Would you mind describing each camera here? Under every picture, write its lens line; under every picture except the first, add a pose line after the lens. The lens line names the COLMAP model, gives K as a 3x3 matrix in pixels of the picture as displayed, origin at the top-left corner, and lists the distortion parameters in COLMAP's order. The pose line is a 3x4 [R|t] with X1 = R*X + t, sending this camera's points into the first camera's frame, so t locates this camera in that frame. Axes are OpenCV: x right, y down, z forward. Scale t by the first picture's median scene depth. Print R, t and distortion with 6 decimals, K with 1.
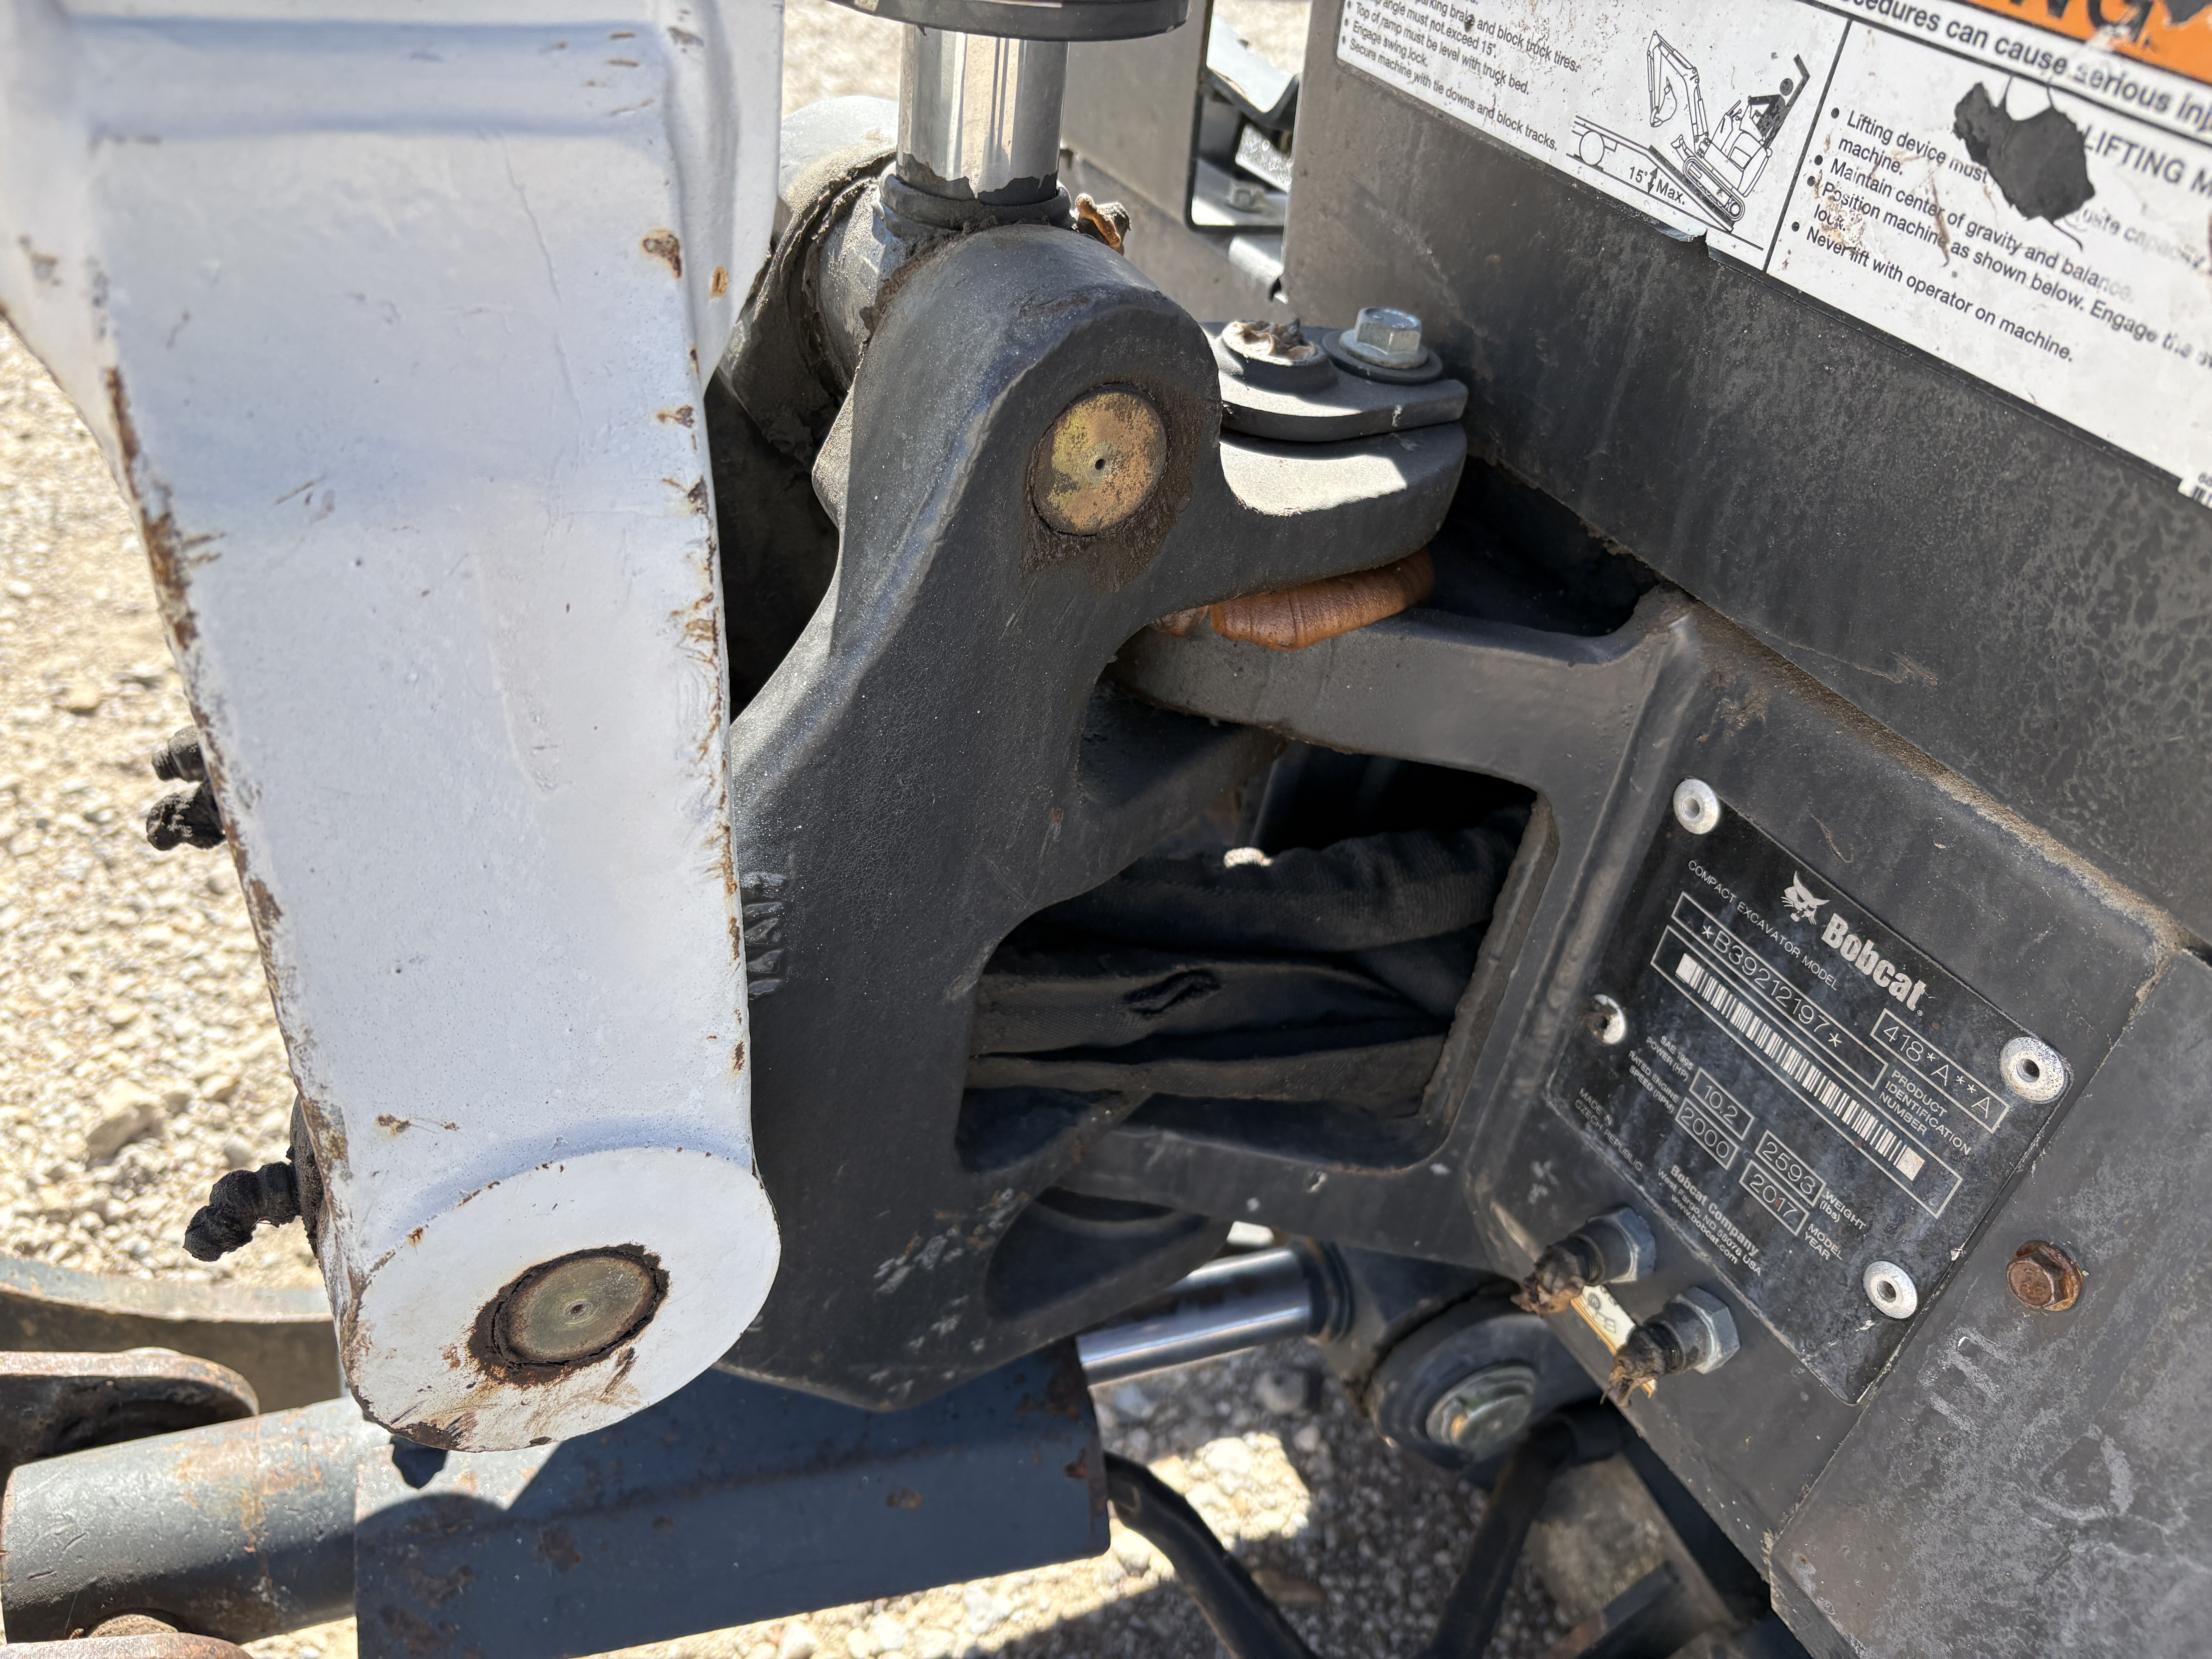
lens RADIAL K [[1641.3, 0, 1126.5], [0, 1641.3, 823.9], [0, 0, 1]] dist [0.010956, -0.019170]
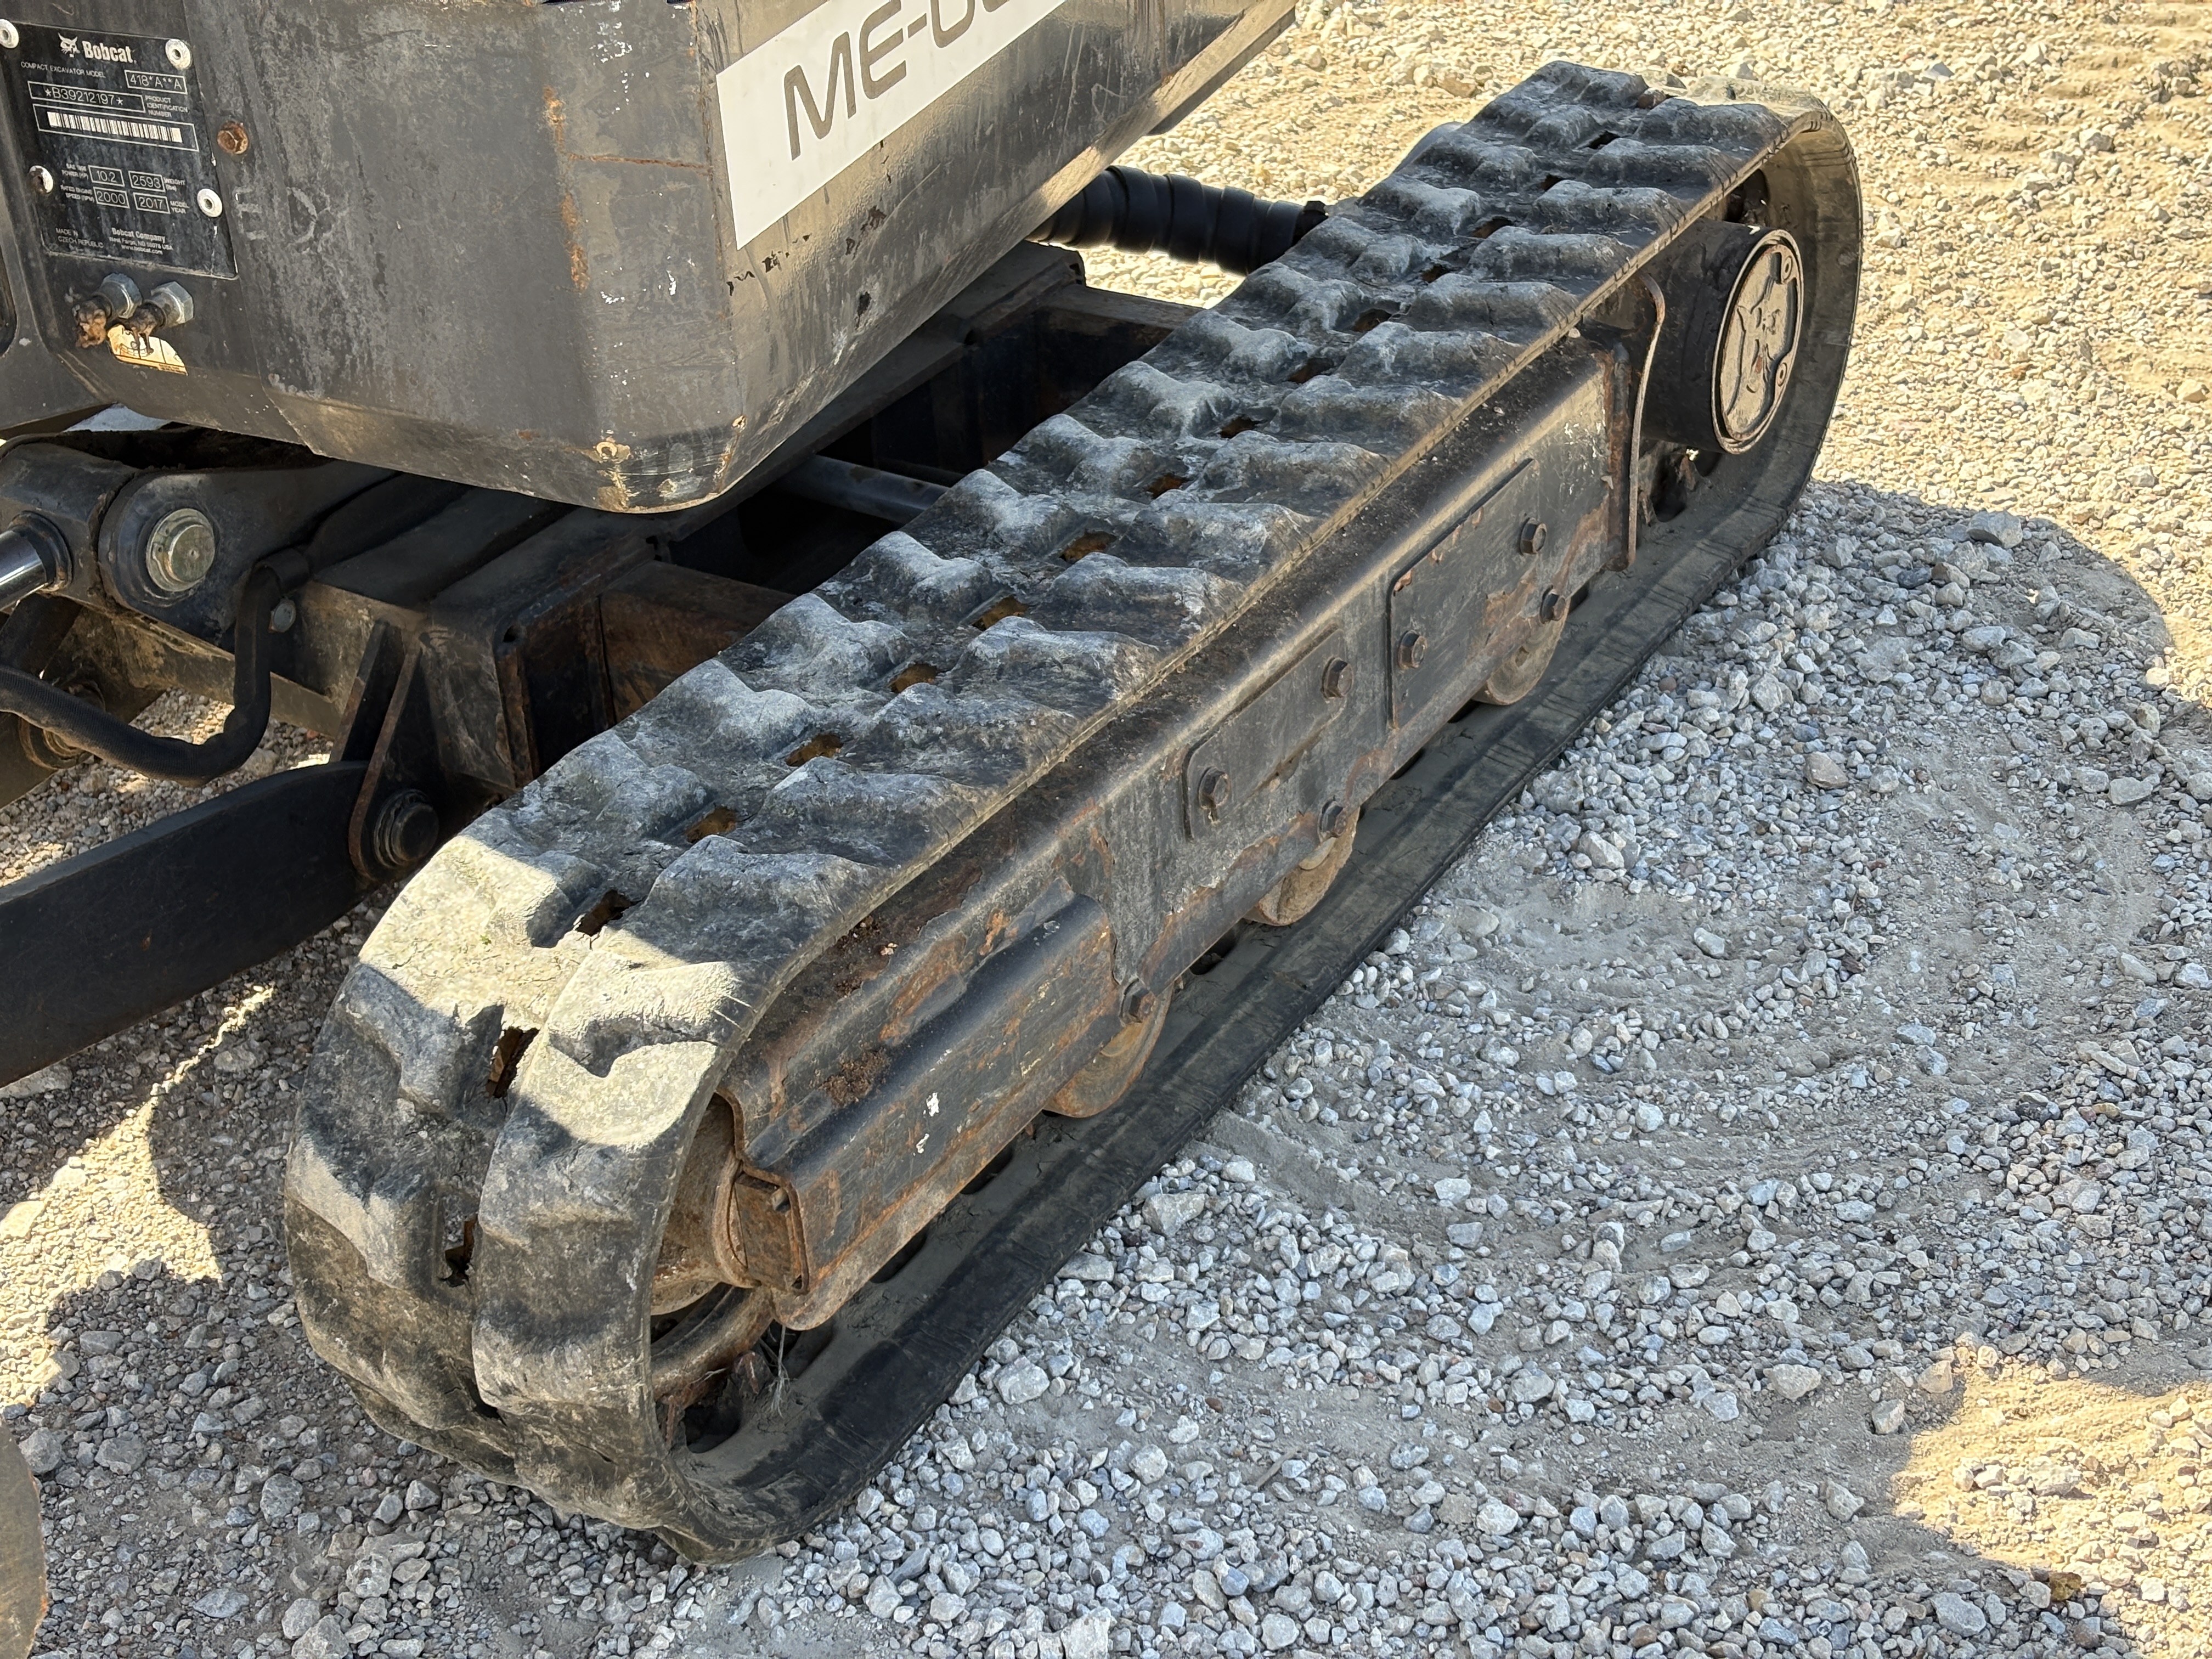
lens RADIAL K [[3346.2, 0, 1102.0], [0, 3346.2, 825.9], [0, 0, 1]] dist [0.097679, 0.000000]
pose [[0.788829, -0.476982, 0.387604, -0.521562], [0.486422, 0.869992, 0.080666, 0.943791], [-0.375689, 0.124907, 0.918290, -2.547667]]
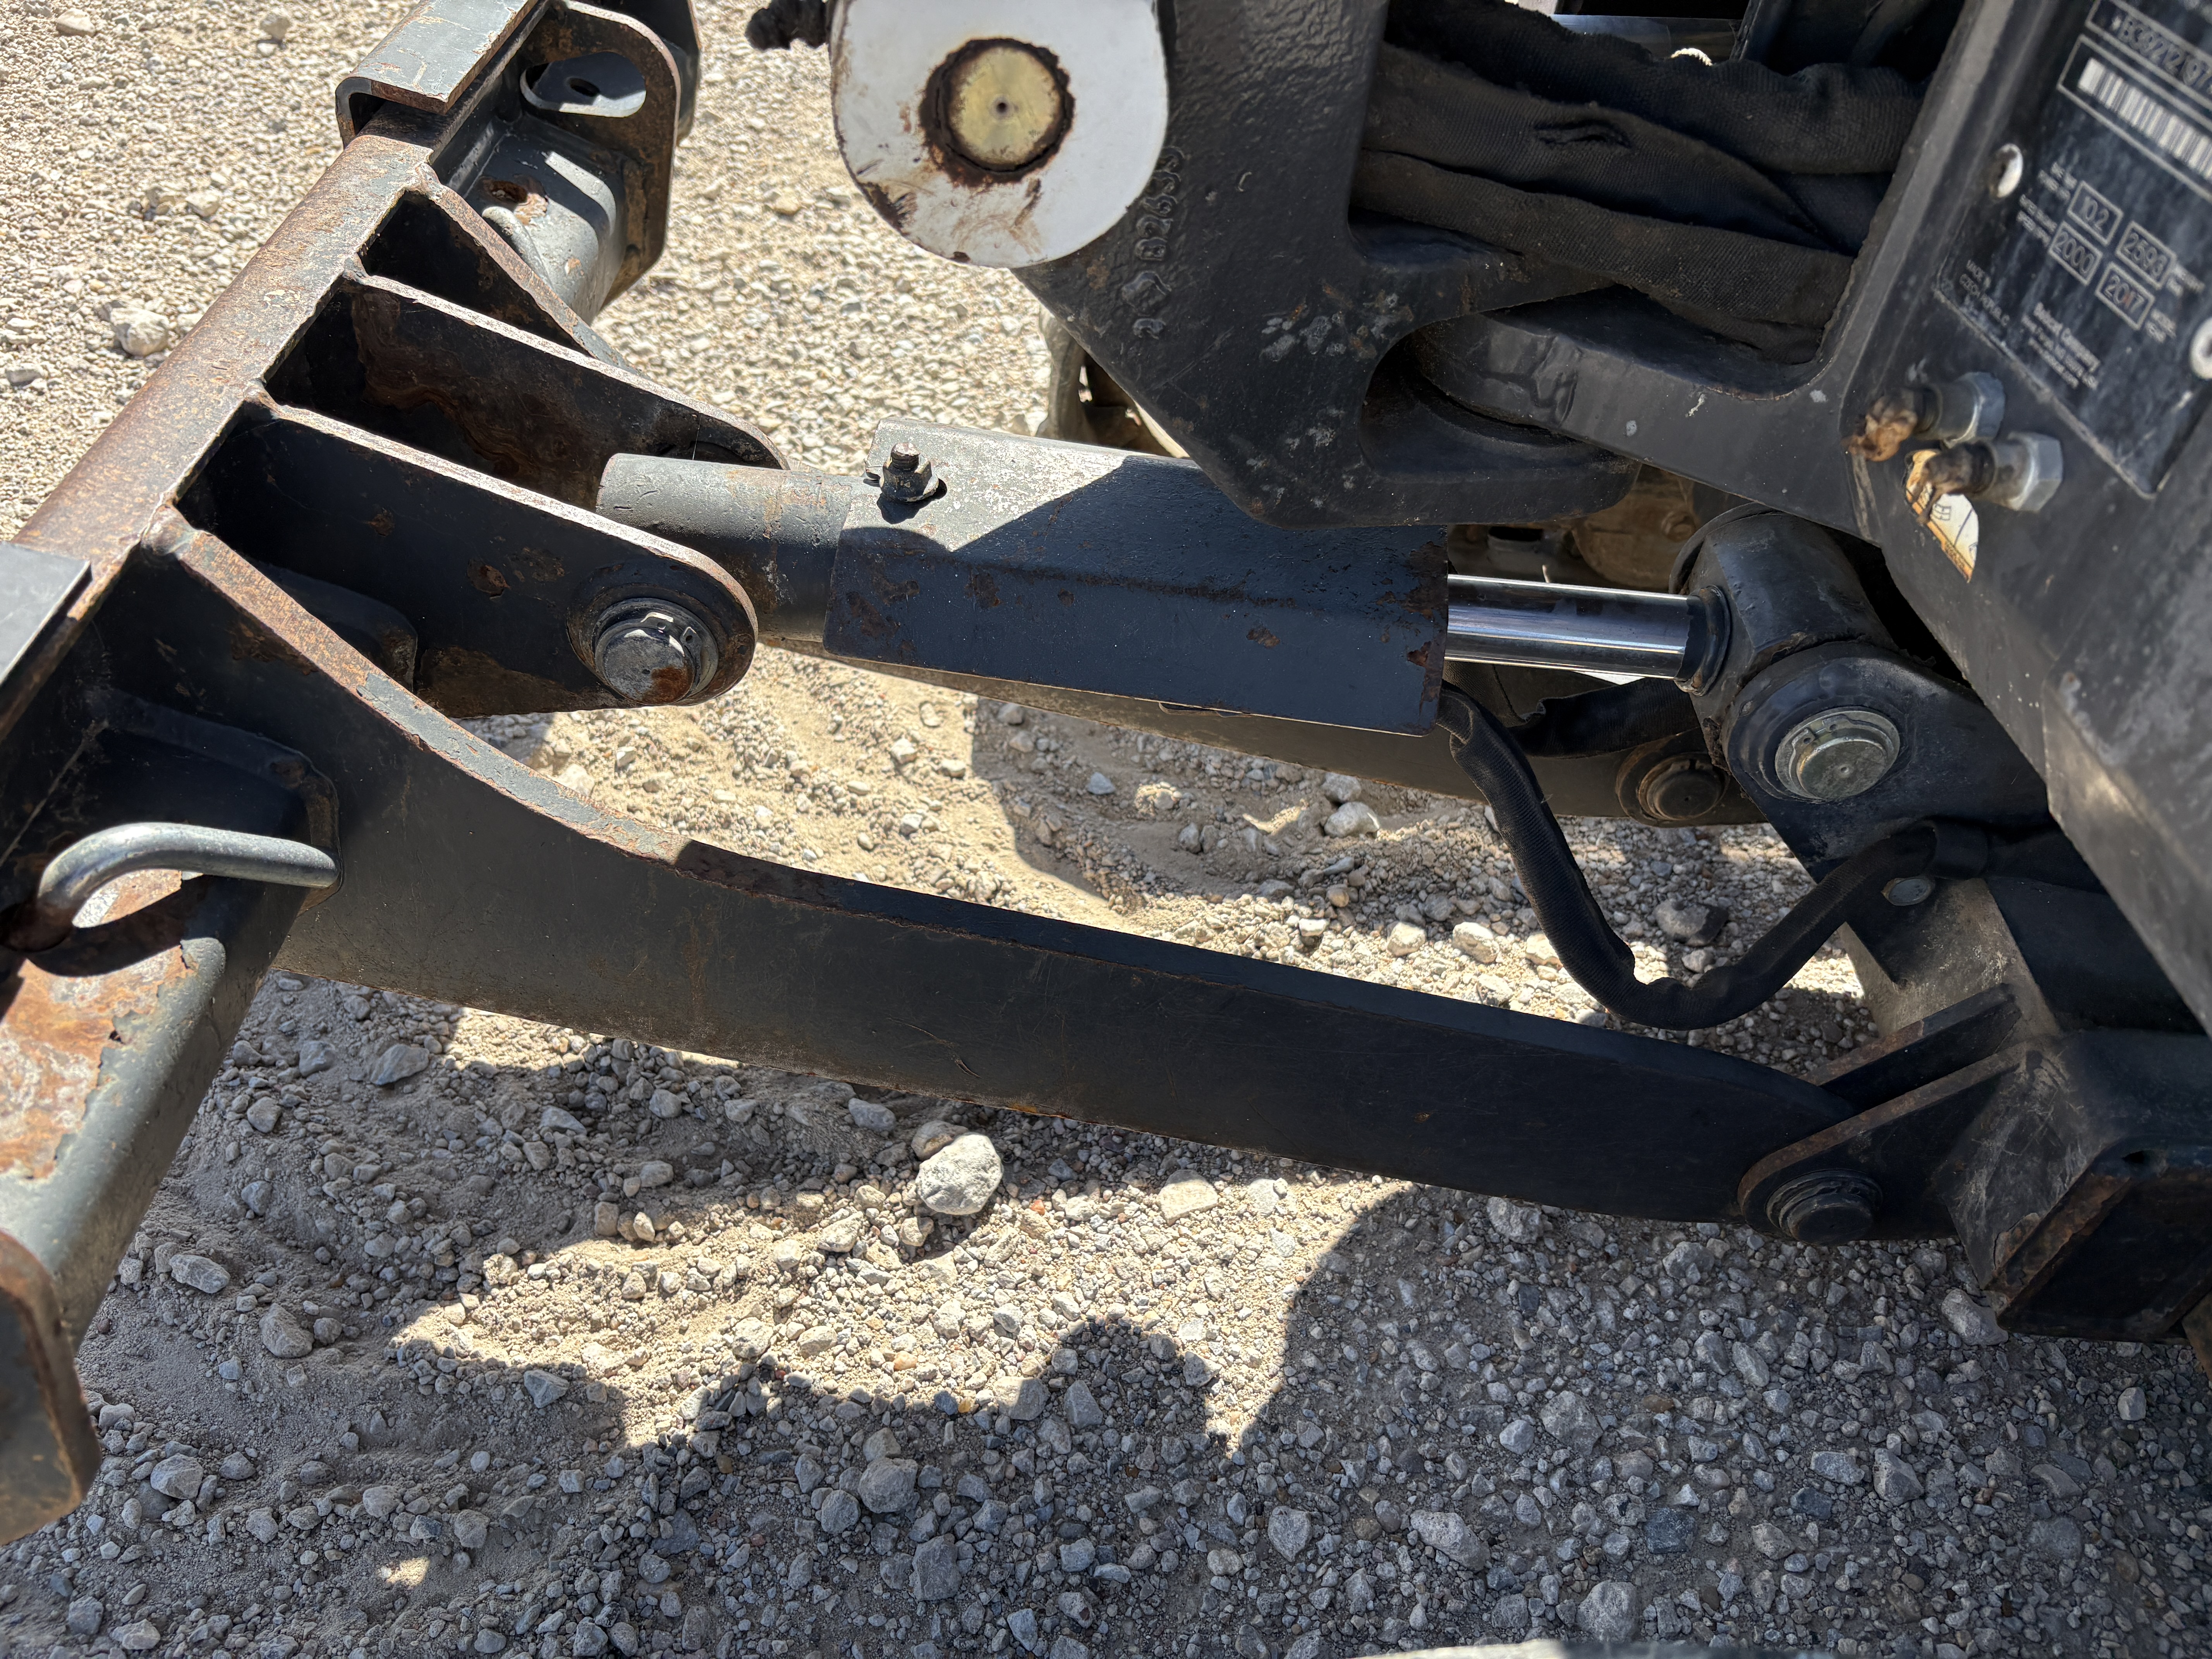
lens RADIAL K [[1641.3, 0, 1174.8], [0, 1641.3, 803.0], [0, 0, 1]] dist [0.010956, -0.019170]
pose [[0.928803, 0.211857, -0.304042, 0.202229], [-0.188373, 0.976473, 0.104956, 0.470856], [0.319124, -0.040210, 0.946859, -0.119581]]
